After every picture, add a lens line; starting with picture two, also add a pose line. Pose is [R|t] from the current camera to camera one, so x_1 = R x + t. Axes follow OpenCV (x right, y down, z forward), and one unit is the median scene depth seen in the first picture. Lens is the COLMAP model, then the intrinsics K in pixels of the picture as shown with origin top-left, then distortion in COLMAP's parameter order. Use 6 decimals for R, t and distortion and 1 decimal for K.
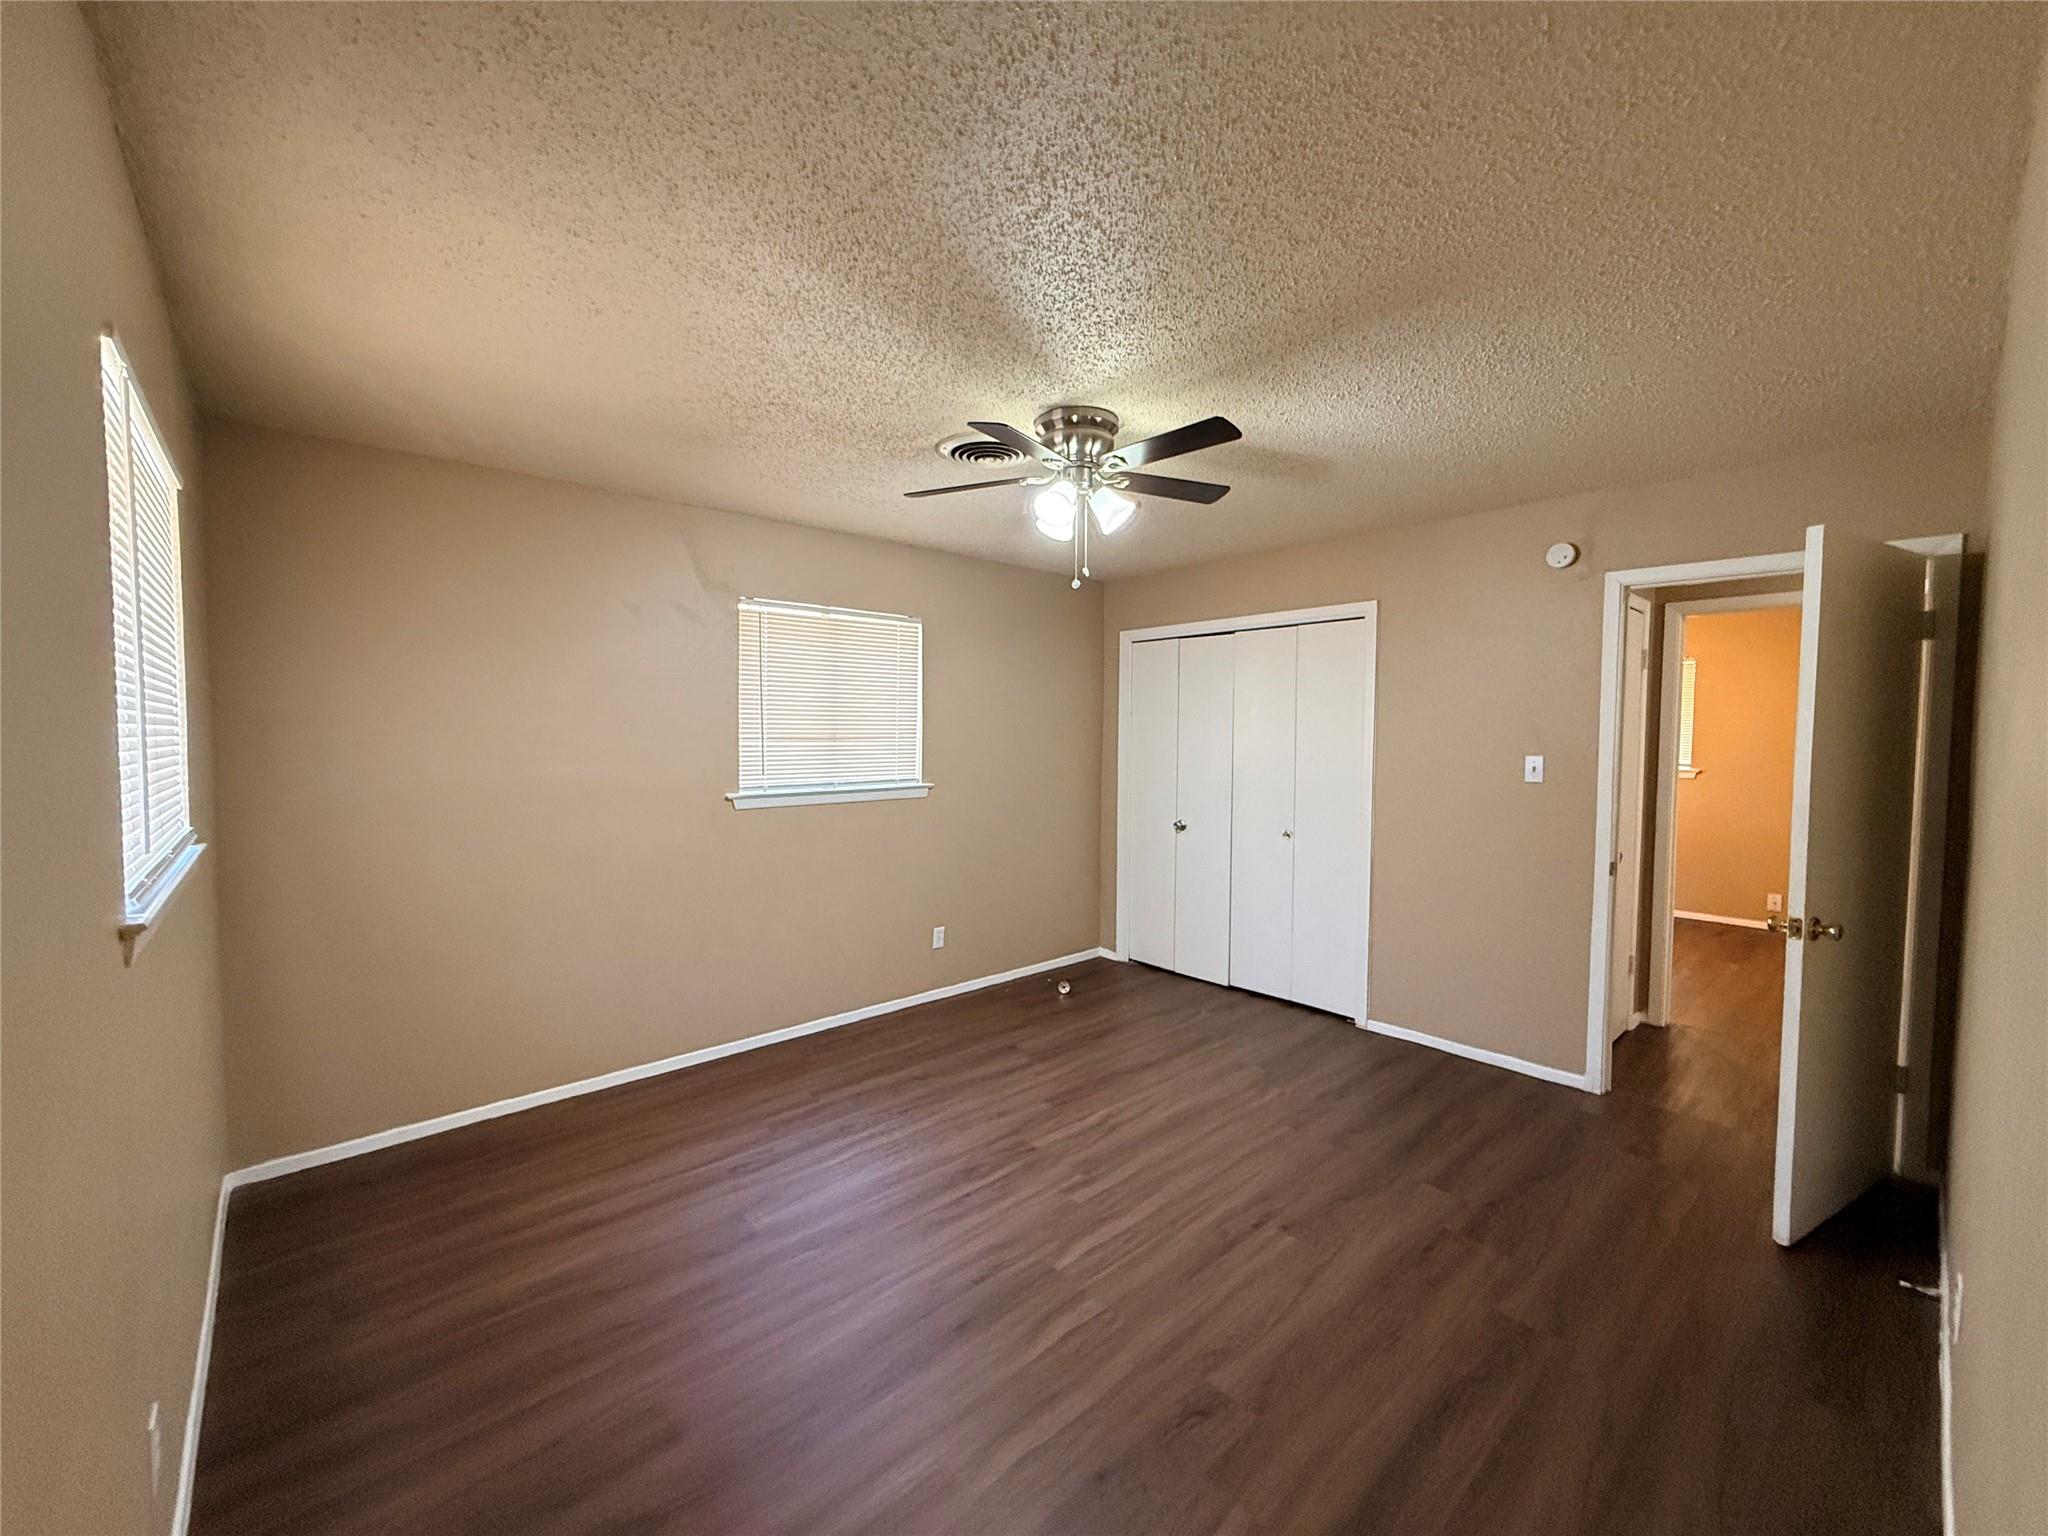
lens RADIAL K [[818.8, 0, 1019.9], [0, 818.8, 766.6], [0, 0, 1]] dist [0.001448, -0.000156]
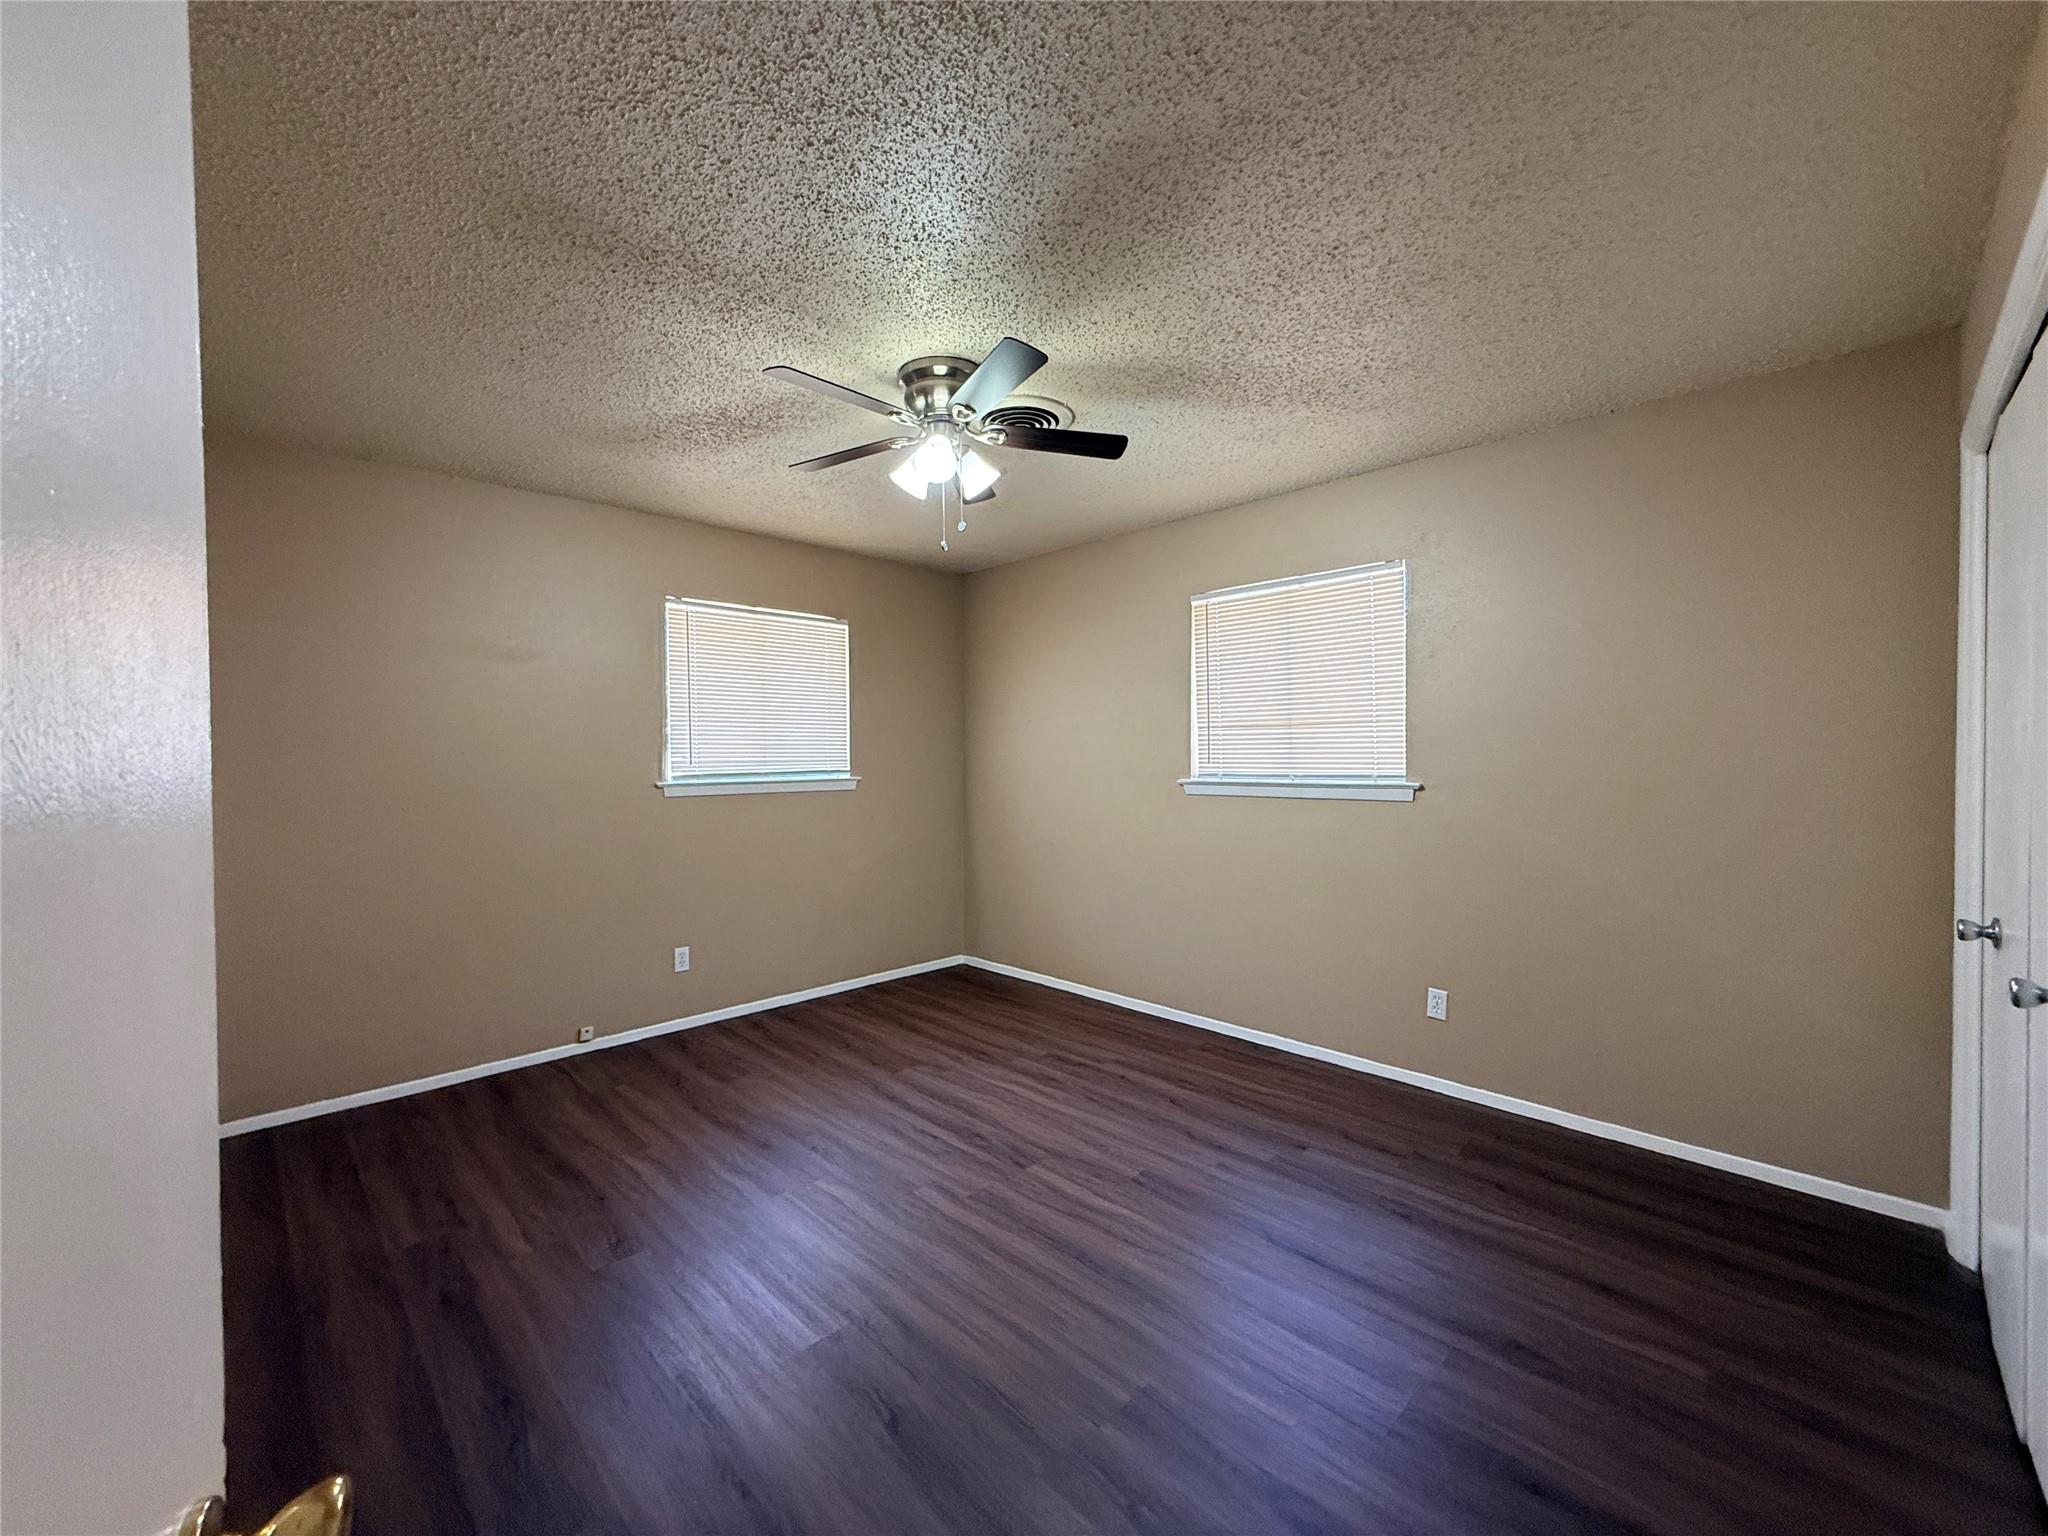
lens RADIAL K [[818.8, 0, 1019.9], [0, 818.8, 766.6], [0, 0, 1]] dist [0.001448, -0.000156]
pose [[0.043434, 0.010951, -0.998996, 0.881456], [-0.037061, 0.999269, 0.009343, 0.018261], [0.998369, 0.036619, 0.043808, 0.910064]]
